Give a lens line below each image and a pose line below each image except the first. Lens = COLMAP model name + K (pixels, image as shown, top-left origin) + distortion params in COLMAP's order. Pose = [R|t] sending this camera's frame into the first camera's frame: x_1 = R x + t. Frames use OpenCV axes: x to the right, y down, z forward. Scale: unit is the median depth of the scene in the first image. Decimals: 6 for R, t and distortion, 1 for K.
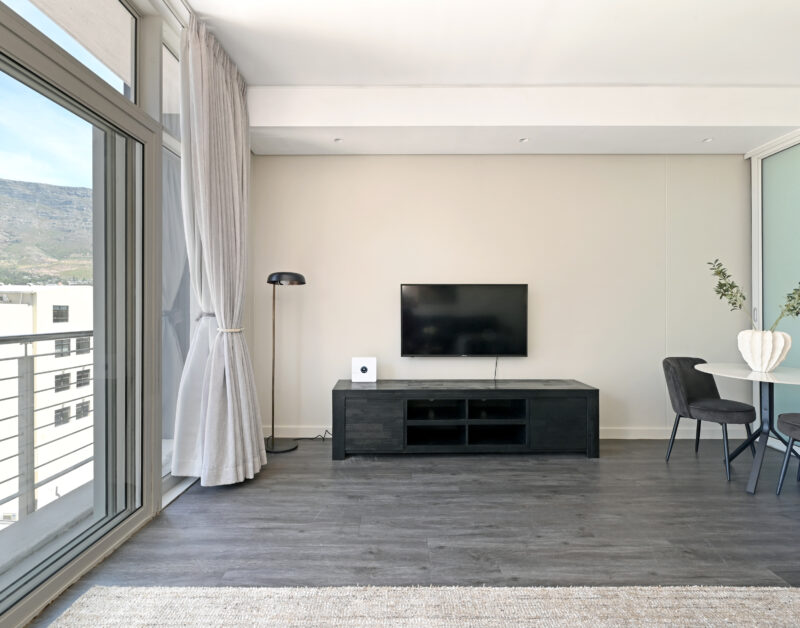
lens RADIAL K [[401.7, 0, 398.5], [0, 401.7, 315.1], [0, 0, 1]] dist [-0.000561, -0.000506]
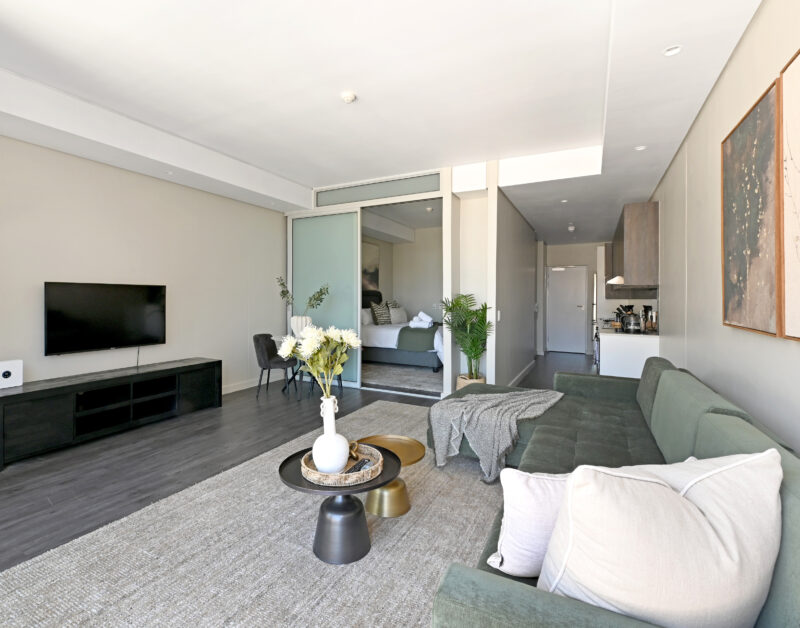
lens RADIAL K [[382.7, 0, 382.6], [0, 382.7, 303.3], [0, 0, 1]] dist [0.001291, -0.000169]
pose [[0.494044, -0.012653, 0.869345, -0.467500], [0.005160, 0.999919, 0.011621, -0.040850], [-0.869422, -0.001256, 0.494069, -0.228450]]
